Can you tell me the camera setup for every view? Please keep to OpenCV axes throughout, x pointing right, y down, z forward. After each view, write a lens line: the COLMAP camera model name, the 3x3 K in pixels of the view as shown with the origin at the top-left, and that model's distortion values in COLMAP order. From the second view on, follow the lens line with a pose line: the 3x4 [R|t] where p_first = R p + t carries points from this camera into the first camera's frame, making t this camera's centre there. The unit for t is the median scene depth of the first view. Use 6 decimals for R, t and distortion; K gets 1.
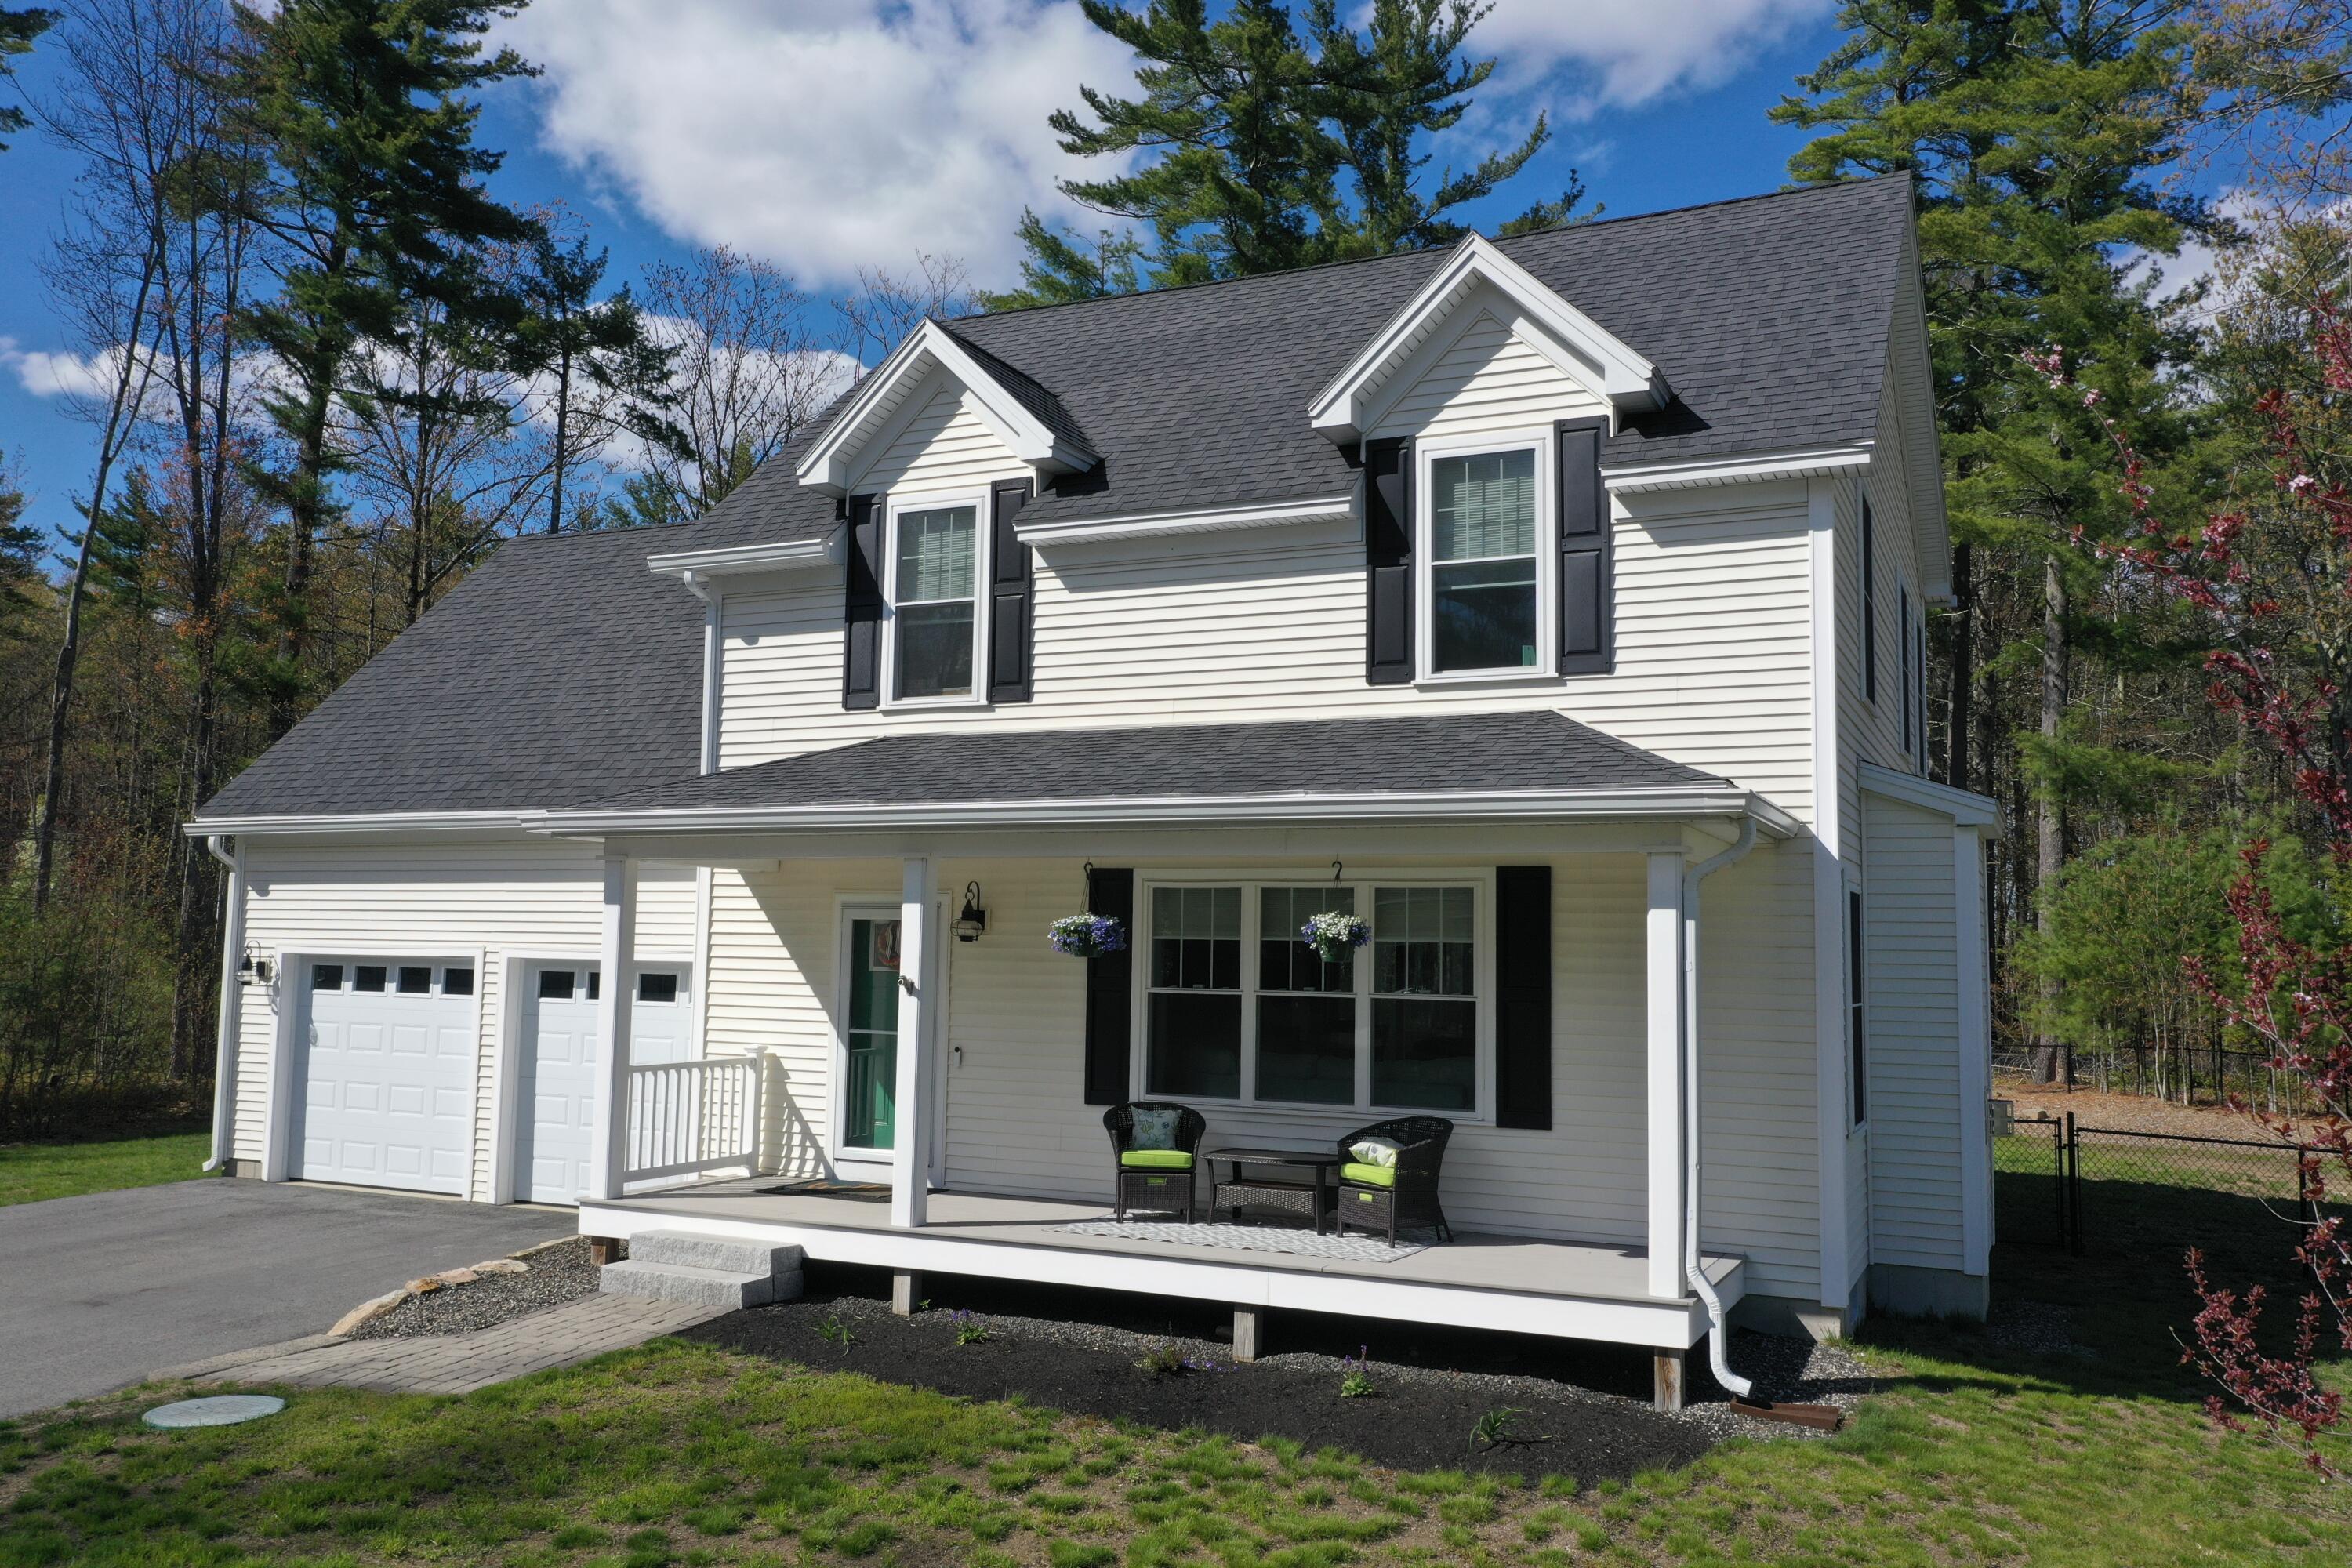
lens RADIAL K [[1855.2, 0, 1177.5], [0, 1855.2, 785.7], [0, 0, 1]] dist [-0.000700, 0.007304]
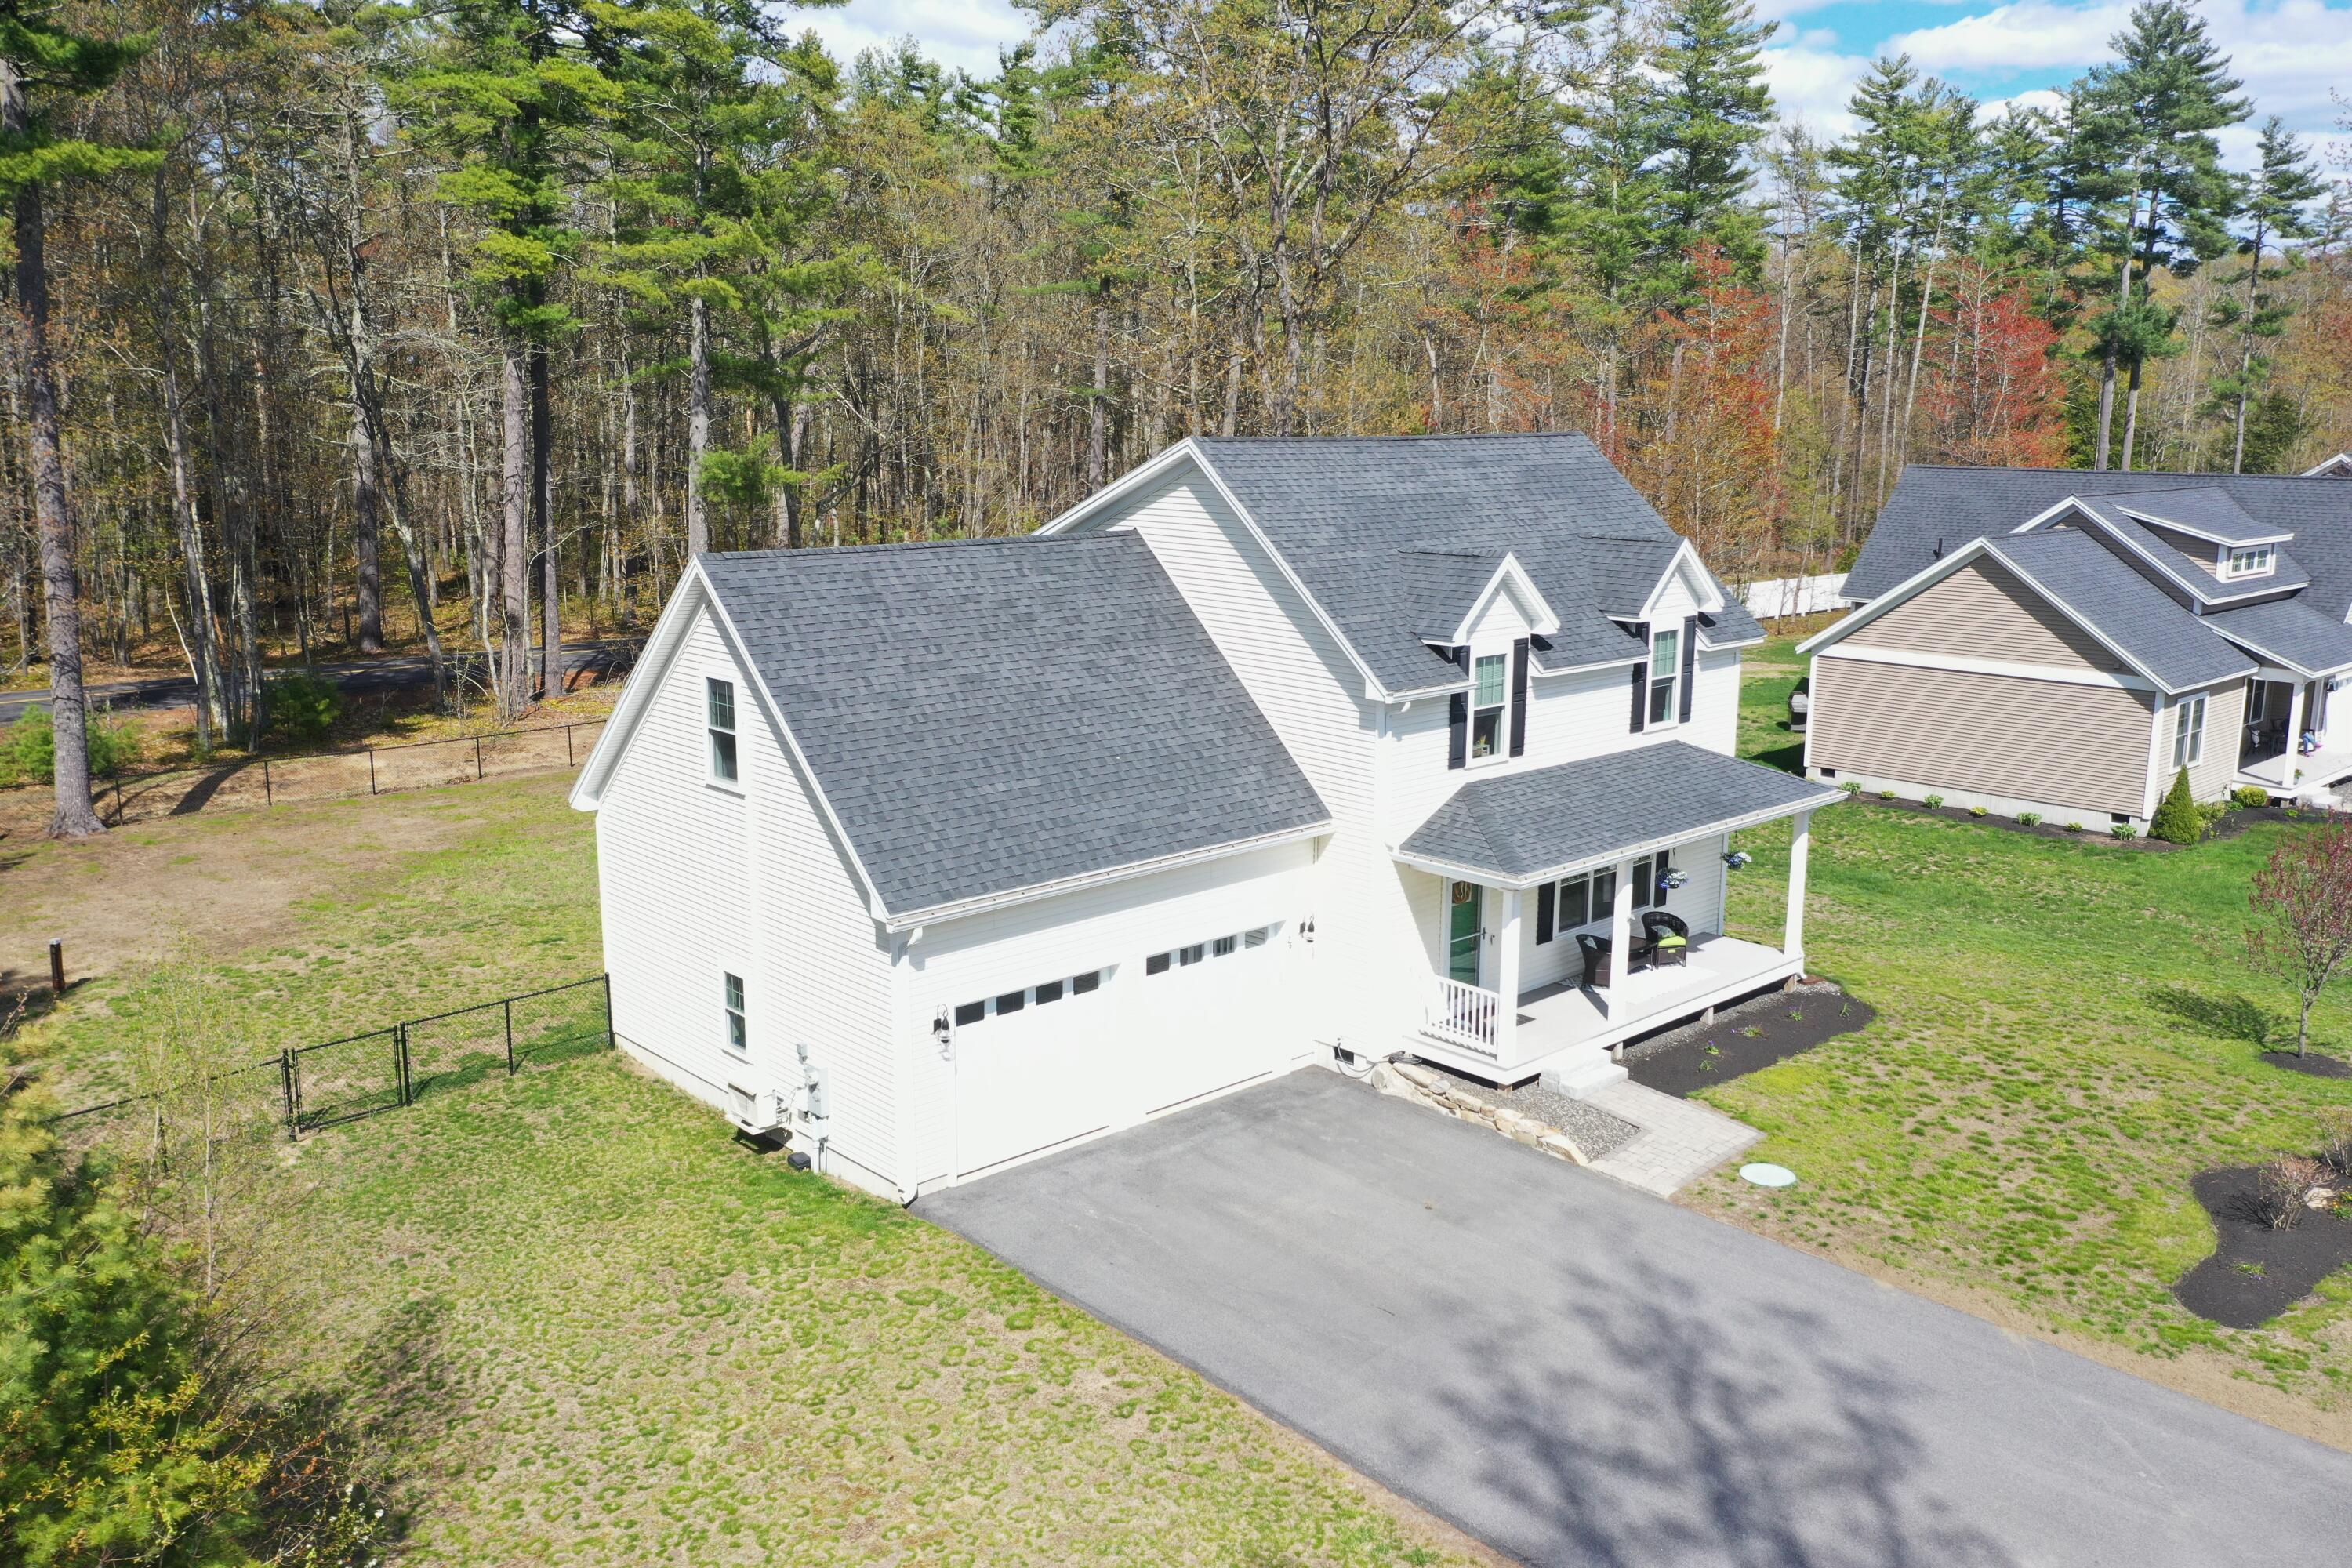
lens RADIAL K [[1861.7, 0, 1169.4], [0, 1861.7, 769.7], [0, 0, 1]] dist [-0.000289, 0.004862]
pose [[0.381328, -0.195750, 0.903477, -1.997299], [-0.077615, 0.967094, 0.242292, -0.477220], [-0.921176, -0.162516, 0.353587, 0.659596]]
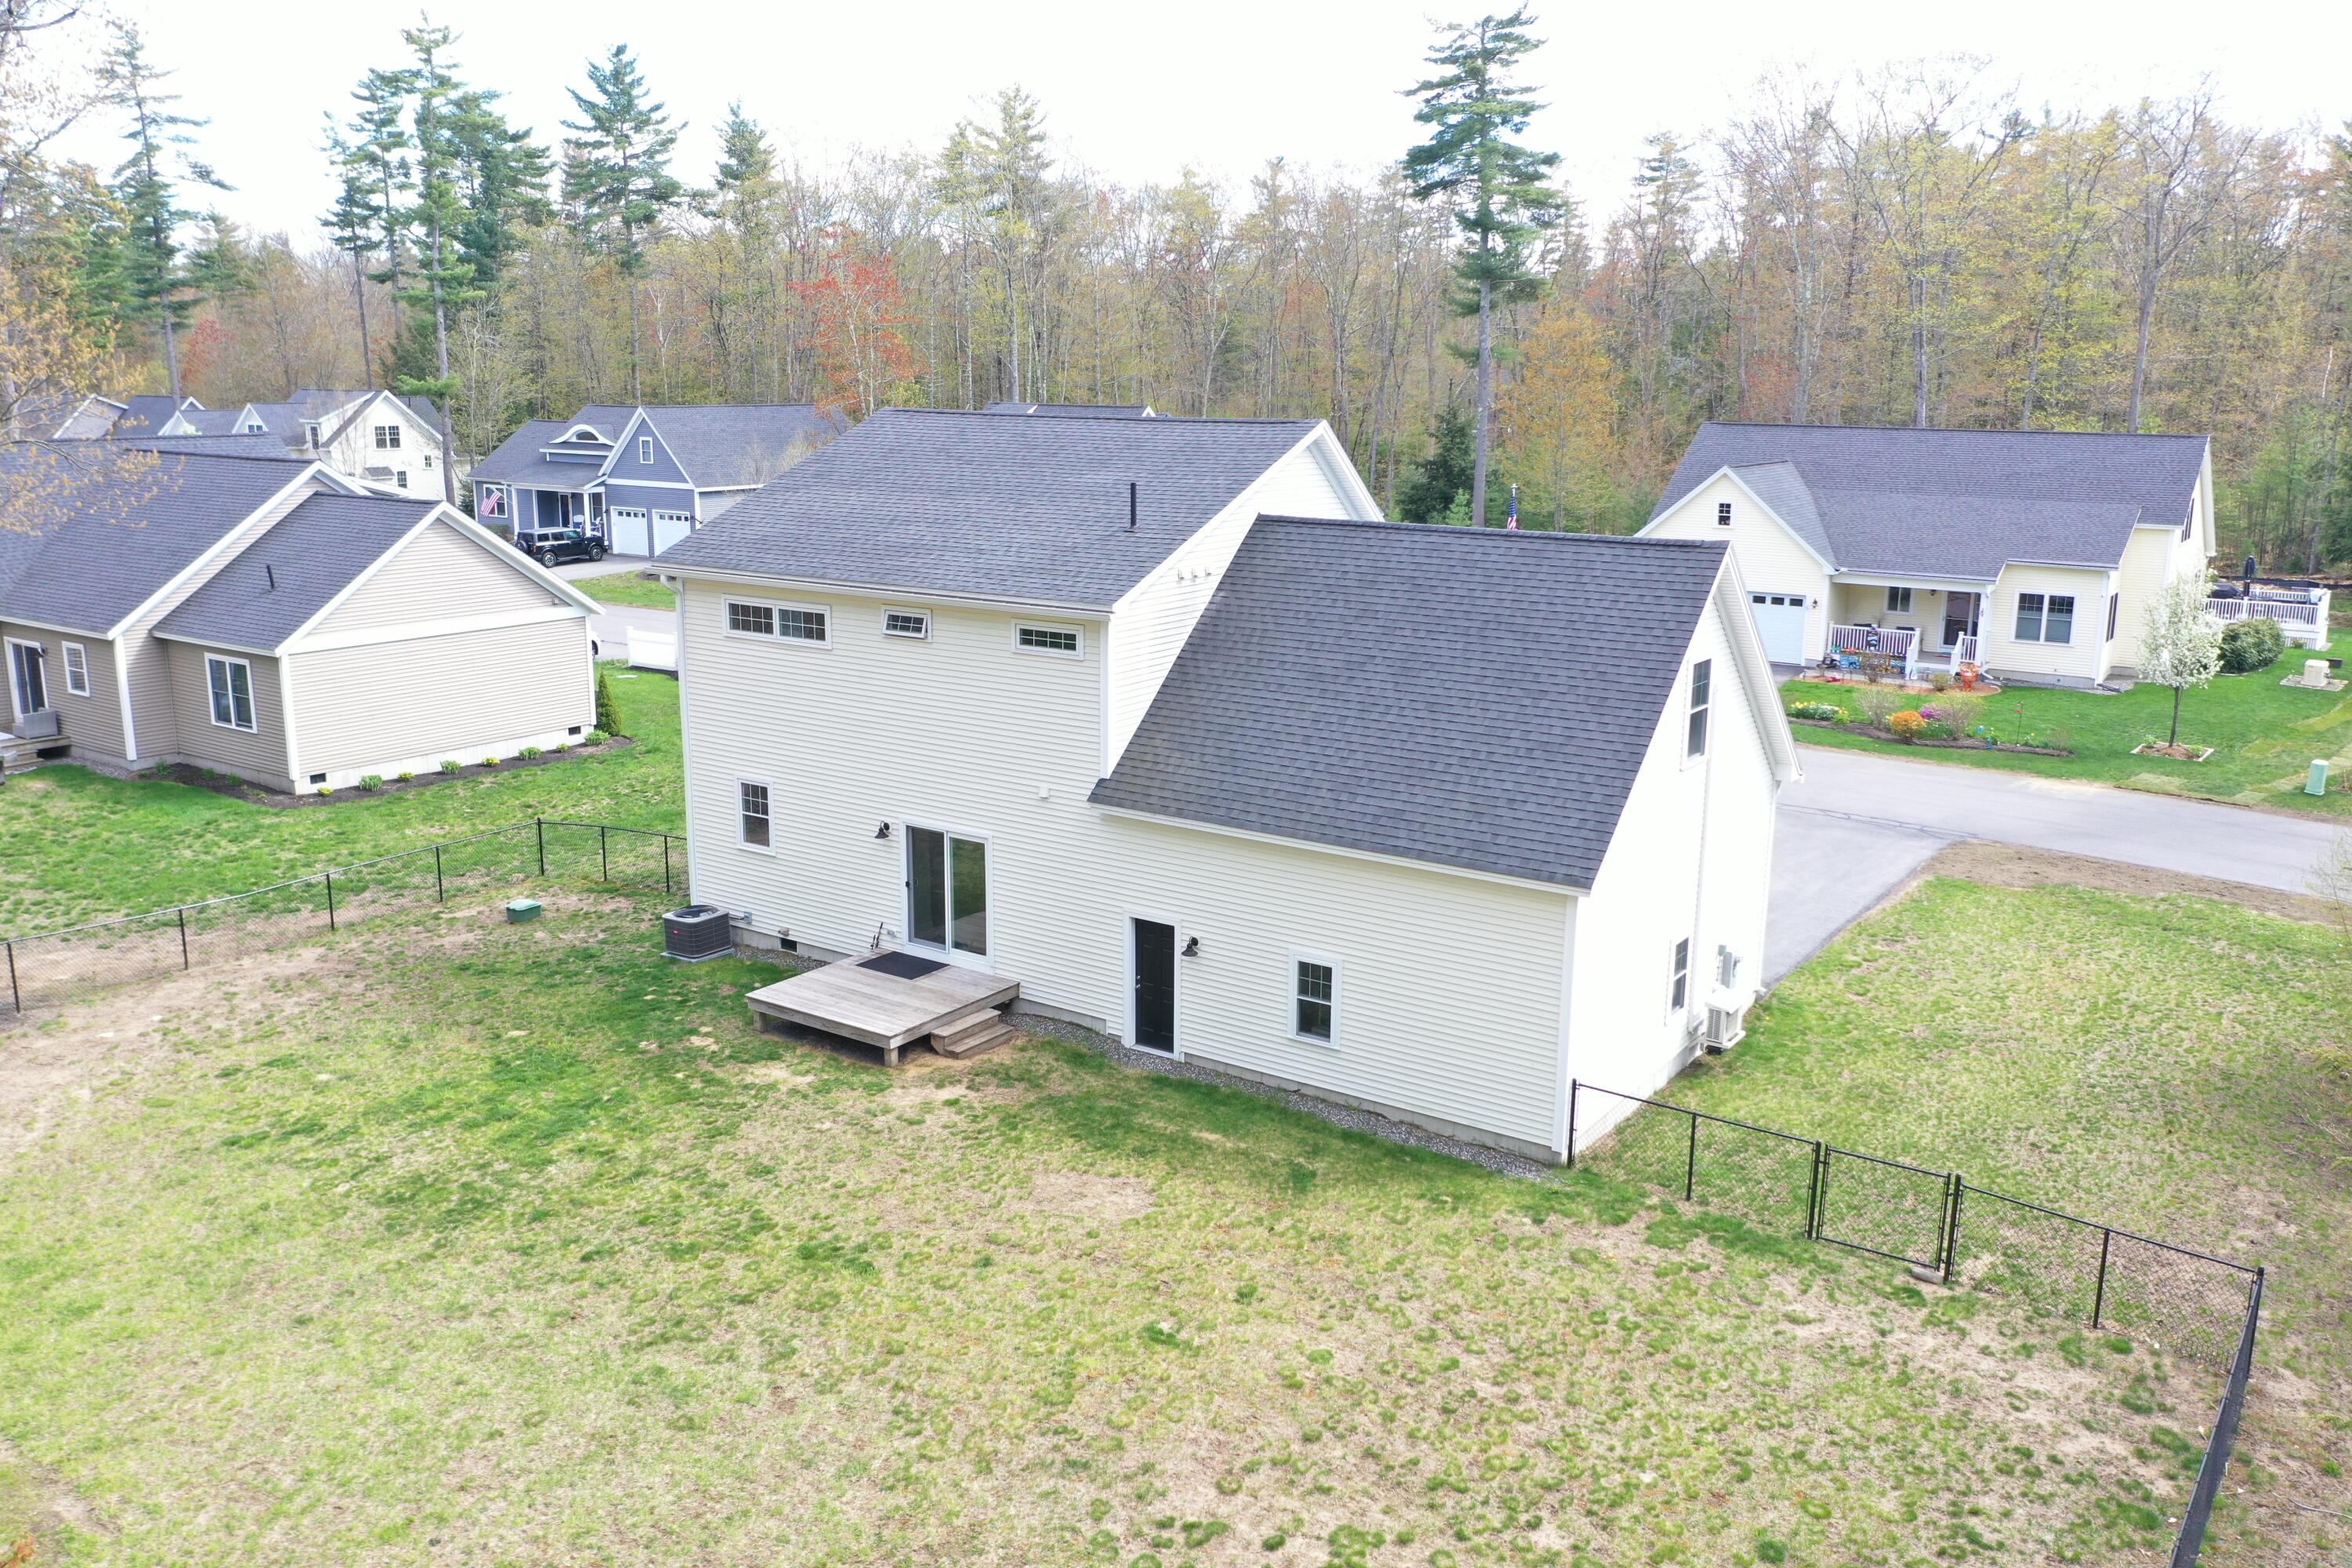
lens RADIAL K [[1855.2, 0, 1168.4], [0, 1855.2, 772.6], [0, 0, 1]] dist [-0.000700, 0.007304]
pose [[-0.985773, -0.064731, 0.155119, -0.347973], [-0.044325, 0.990314, 0.131580, -0.220452], [-0.162134, 0.122832, -0.979094, 3.560744]]
